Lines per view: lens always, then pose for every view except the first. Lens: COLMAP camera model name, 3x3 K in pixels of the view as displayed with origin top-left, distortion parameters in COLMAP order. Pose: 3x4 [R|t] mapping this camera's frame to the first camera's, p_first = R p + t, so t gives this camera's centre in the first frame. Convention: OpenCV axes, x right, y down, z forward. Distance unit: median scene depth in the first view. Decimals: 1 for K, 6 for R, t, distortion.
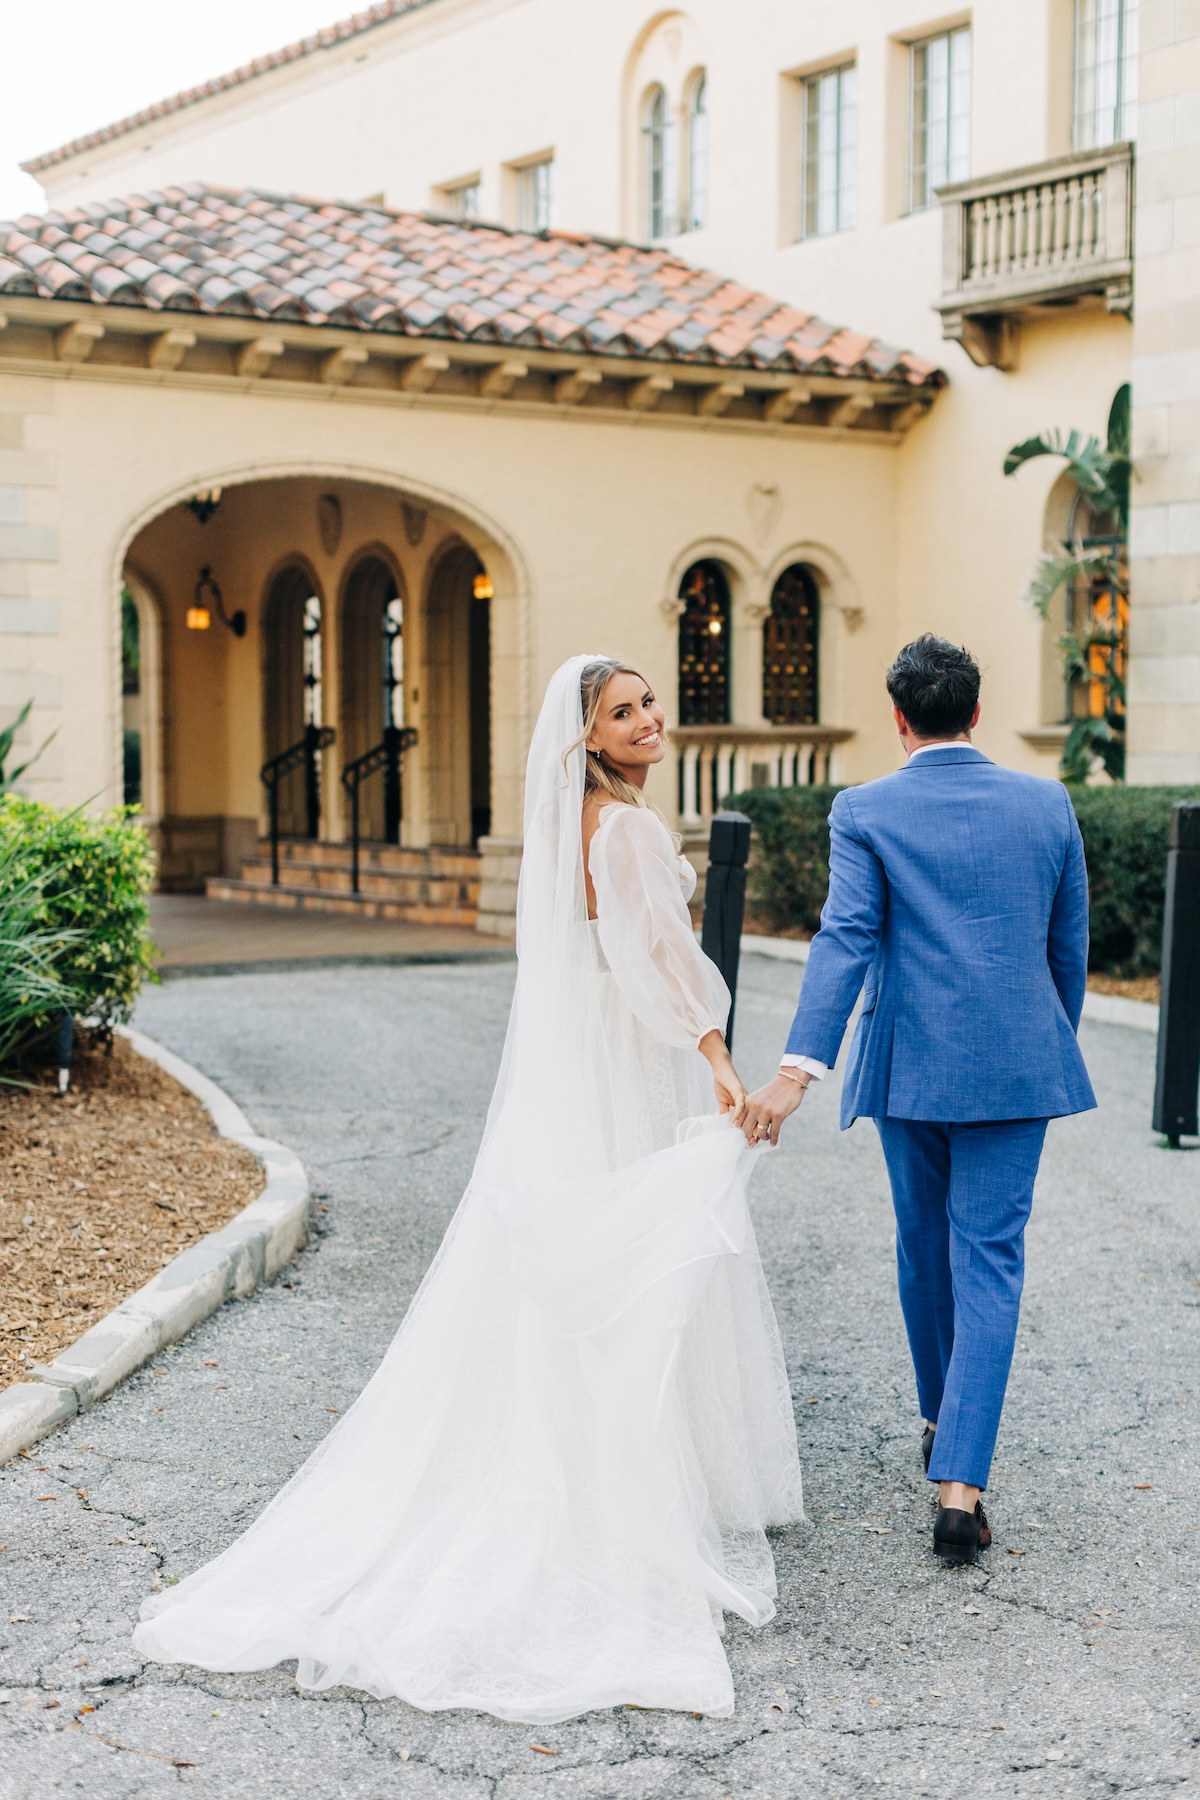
lens RADIAL K [[2451.1, 0, 625.1], [0, 2451.1, 907.0], [0, 0, 1]] dist [0.012328, 0.074237]
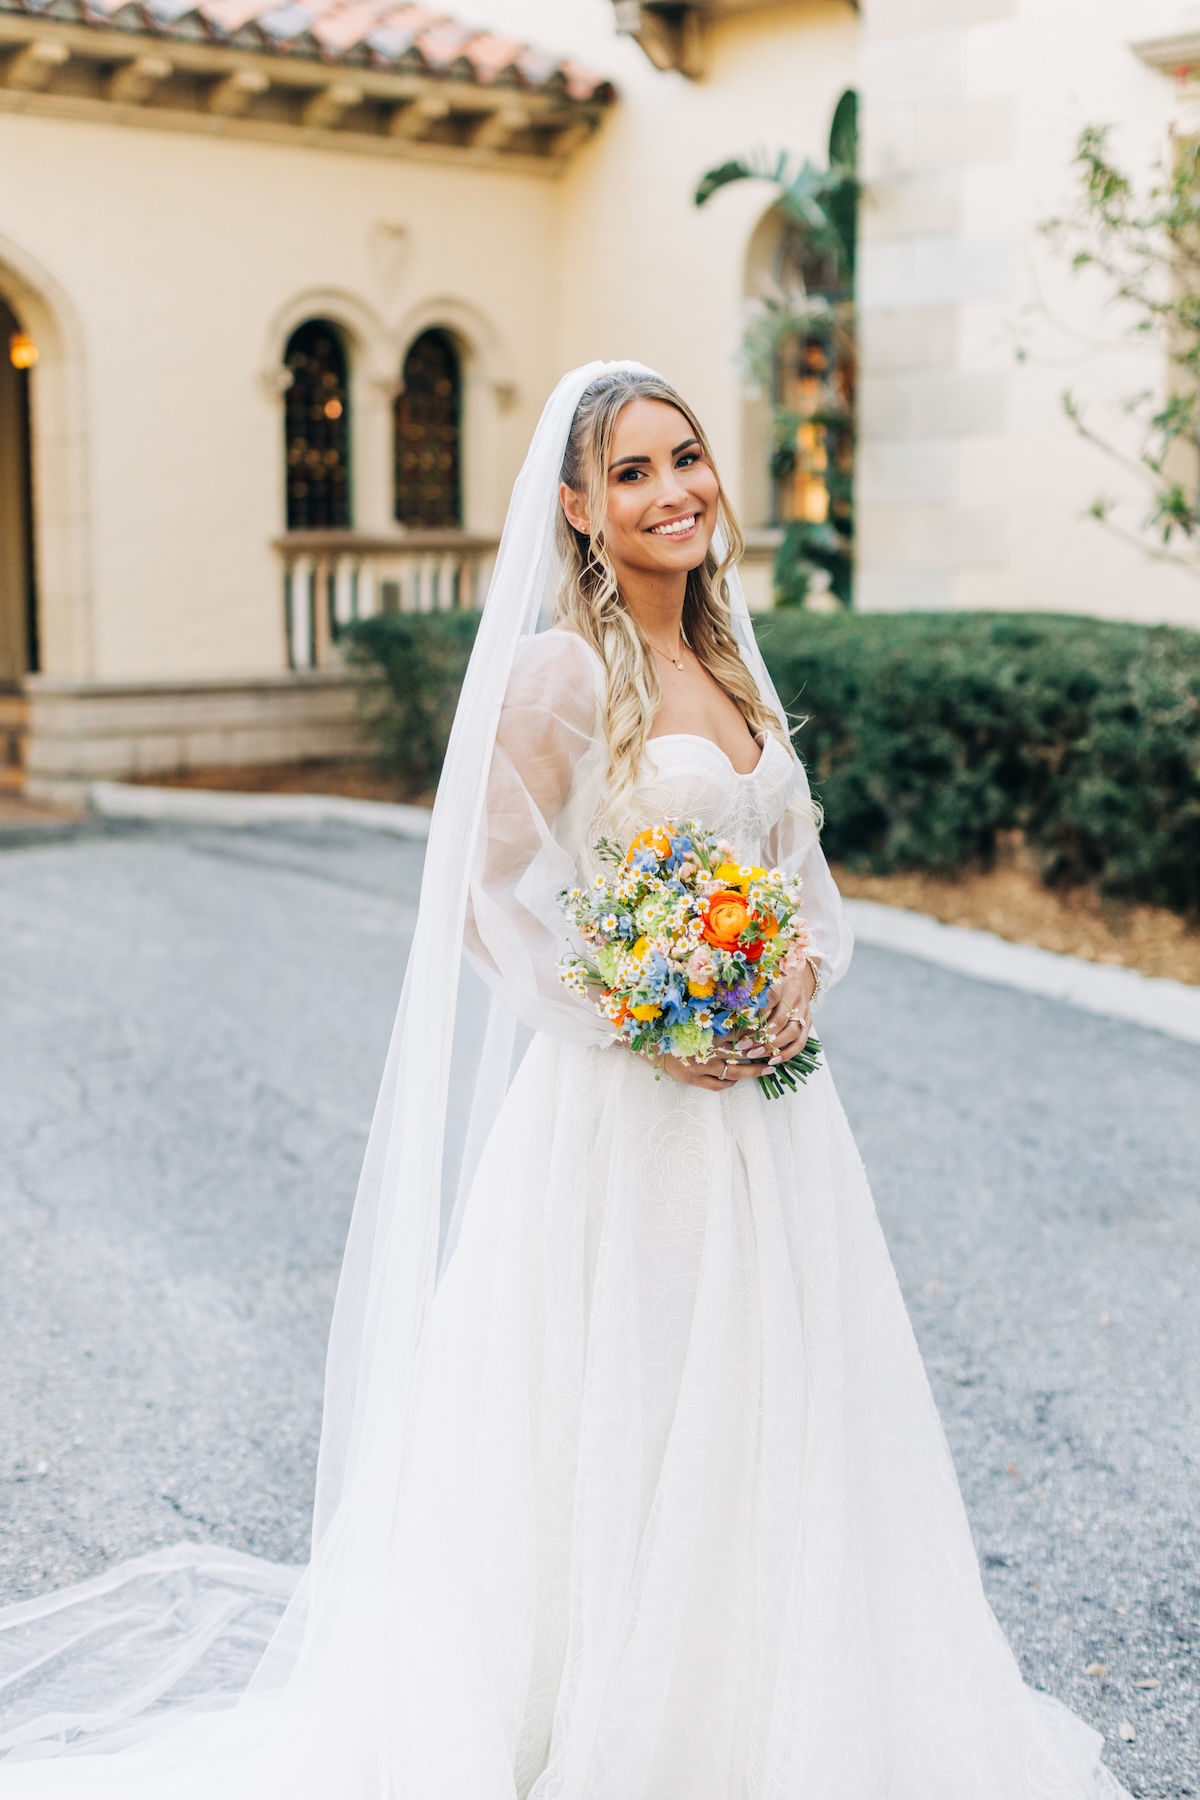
lens RADIAL K [[2451.1, 0, 625.1], [0, 2451.1, 907.0], [0, 0, 1]] dist [0.012328, 0.074237]
pose [[0.990677, -0.019801, 0.134784, 0.021934], [0.009690, 0.997117, 0.075263, -0.012581], [-0.135886, -0.073255, 0.988013, 0.204297]]
